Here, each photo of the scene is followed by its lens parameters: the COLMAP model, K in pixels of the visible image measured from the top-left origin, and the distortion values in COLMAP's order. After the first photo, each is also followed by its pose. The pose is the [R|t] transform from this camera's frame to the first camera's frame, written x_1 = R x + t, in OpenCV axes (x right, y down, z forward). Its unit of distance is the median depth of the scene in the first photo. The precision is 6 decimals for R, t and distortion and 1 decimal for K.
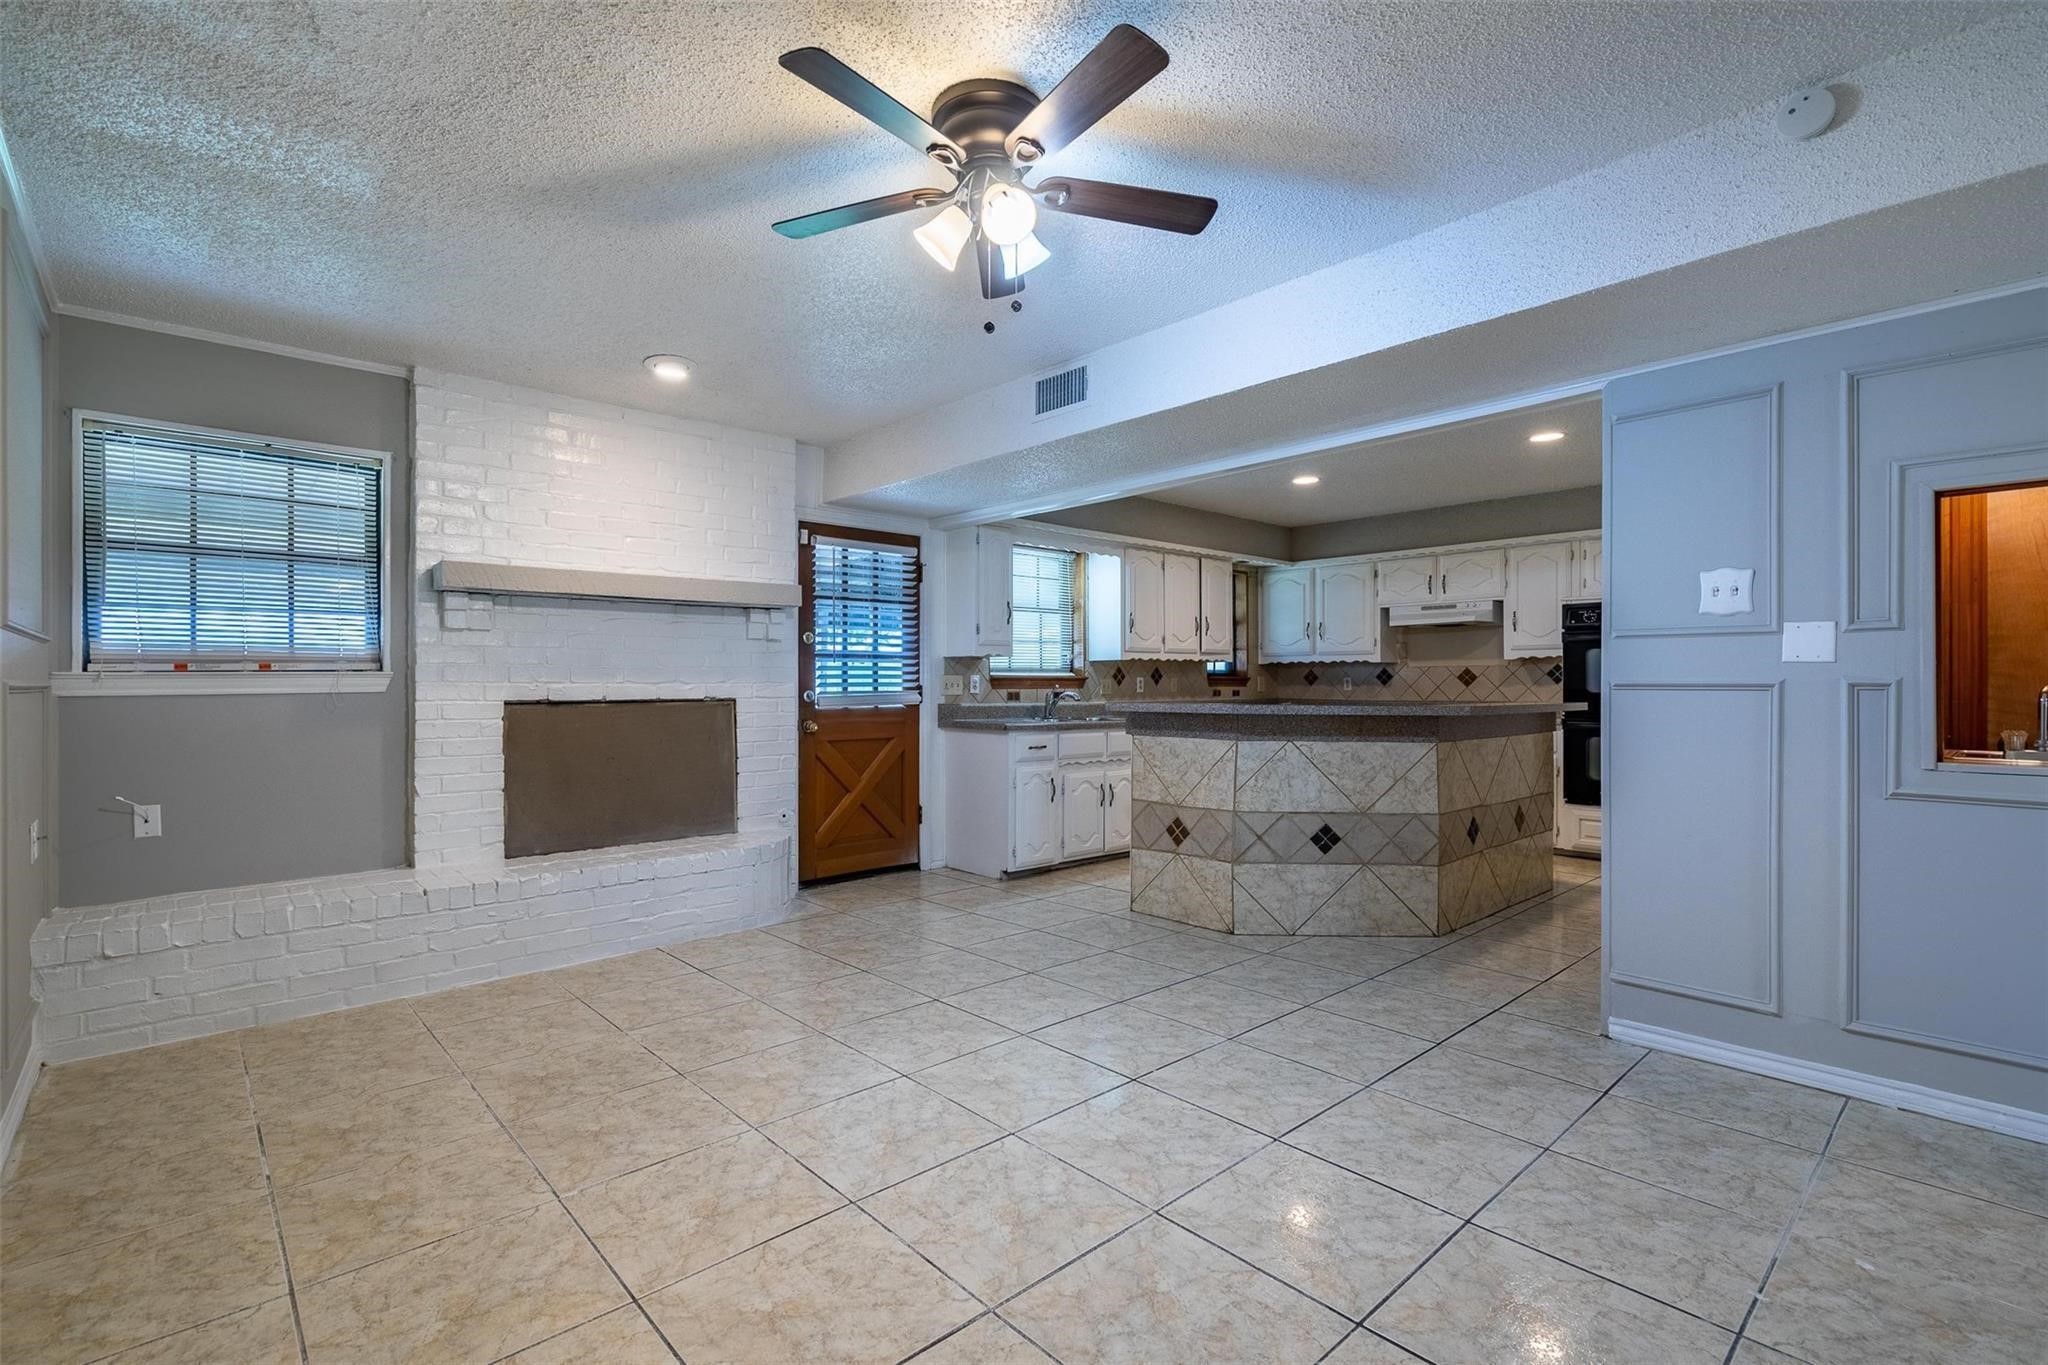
lens RADIAL K [[934.7, 0, 1017.0], [0, 934.7, 683.9], [0, 0, 1]] dist [-0.003932, -0.000734]
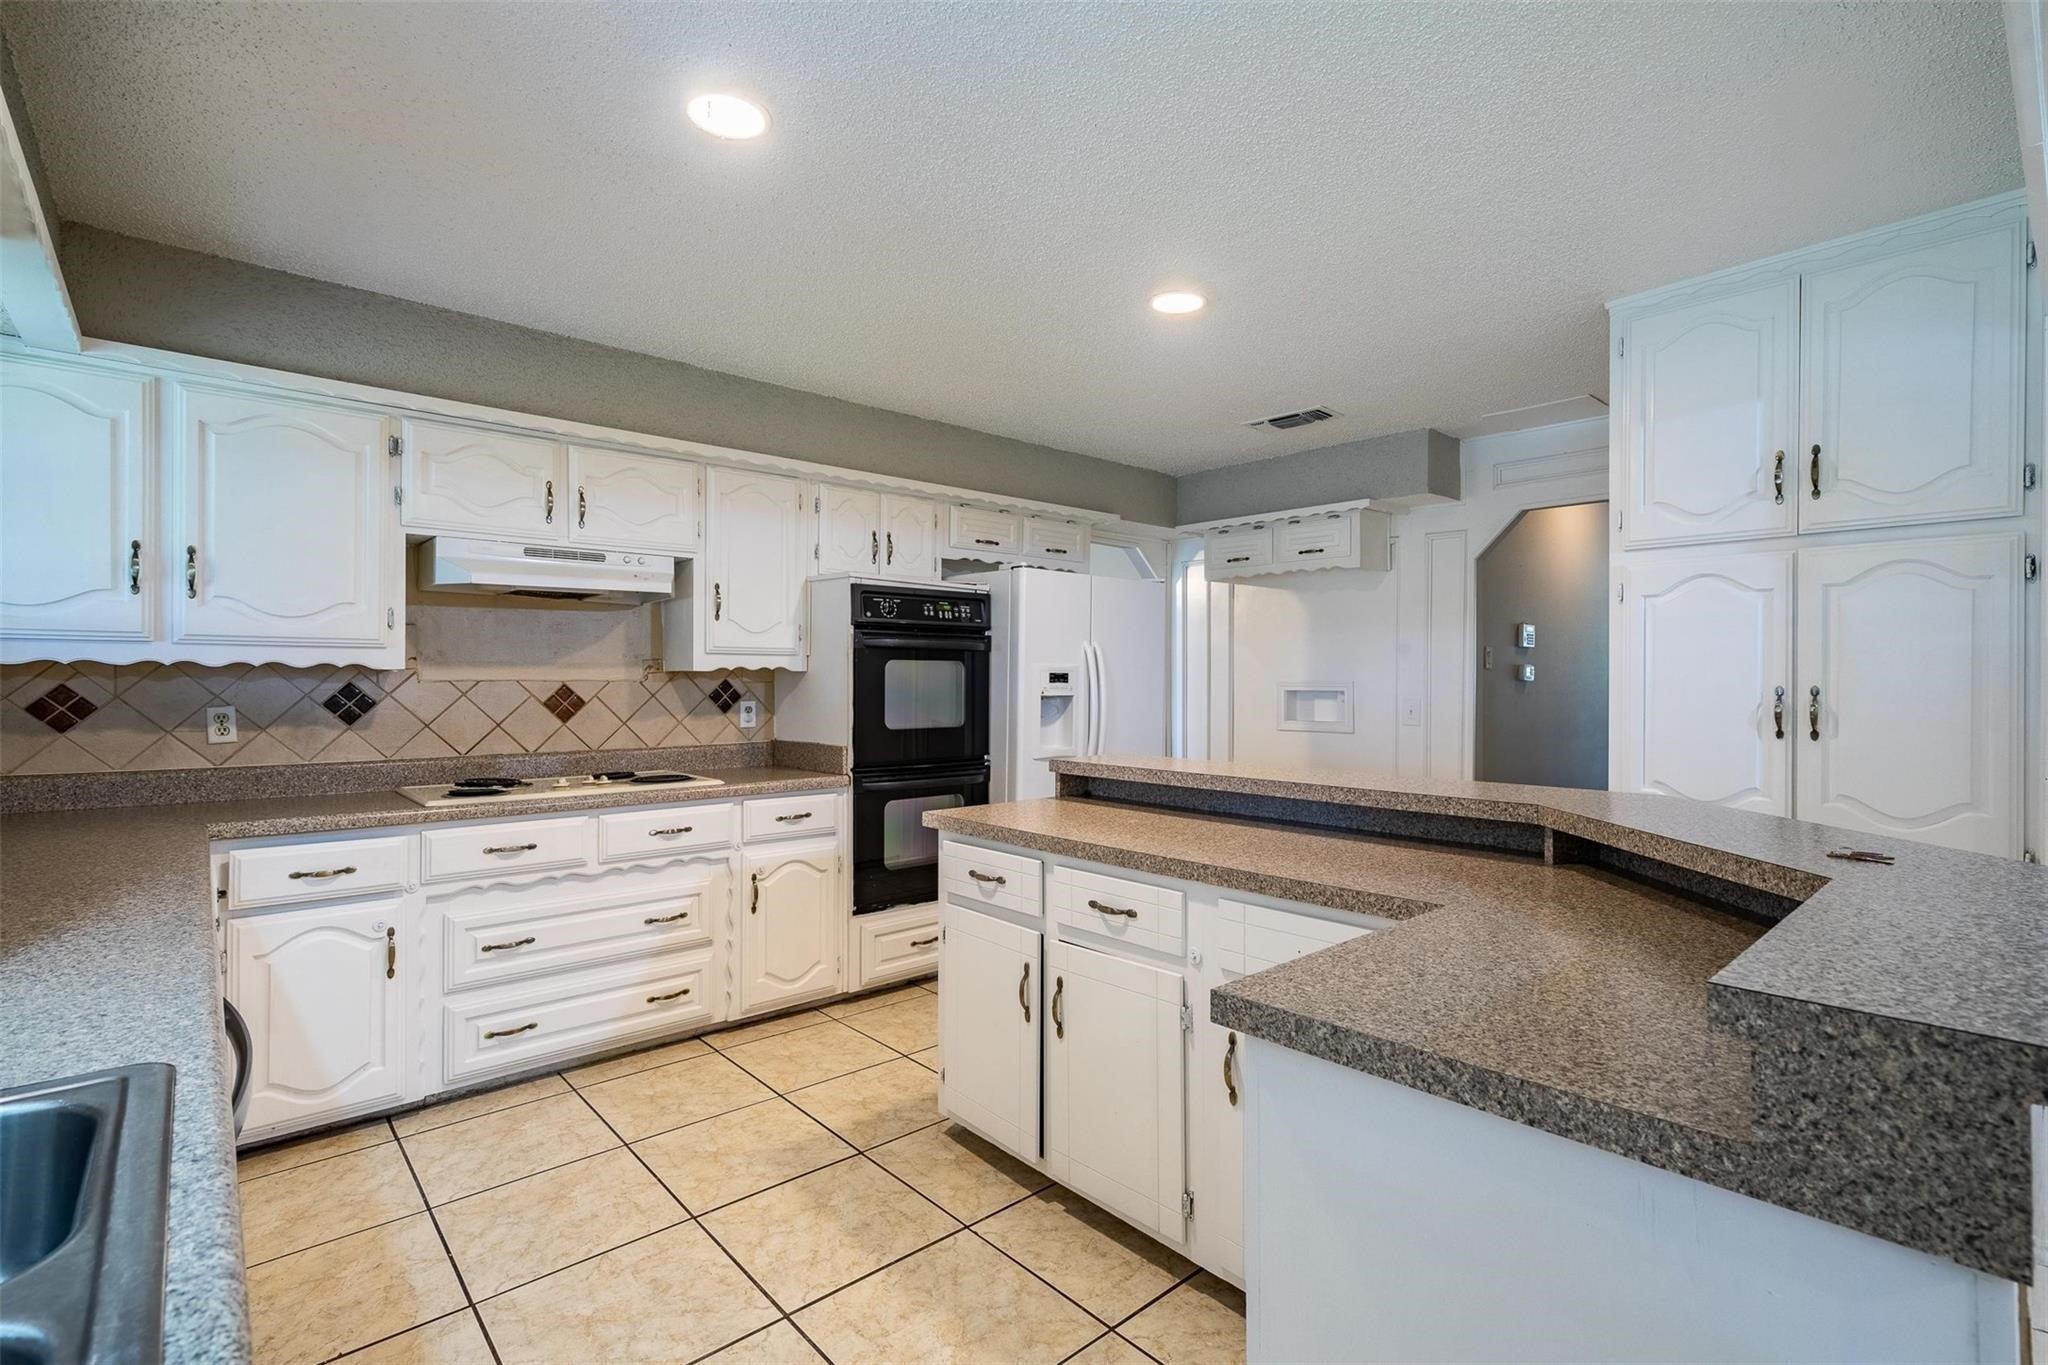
lens RADIAL K [[934.7, 0, 1030.0], [0, 934.7, 681.0], [0, 0, 1]] dist [-0.003932, -0.000734]
pose [[0.016592, -0.001394, 0.999861, -0.011277], [-0.003579, 0.999993, 0.001454, -0.027762], [-0.999856, -0.003603, 0.016586, 1.013742]]
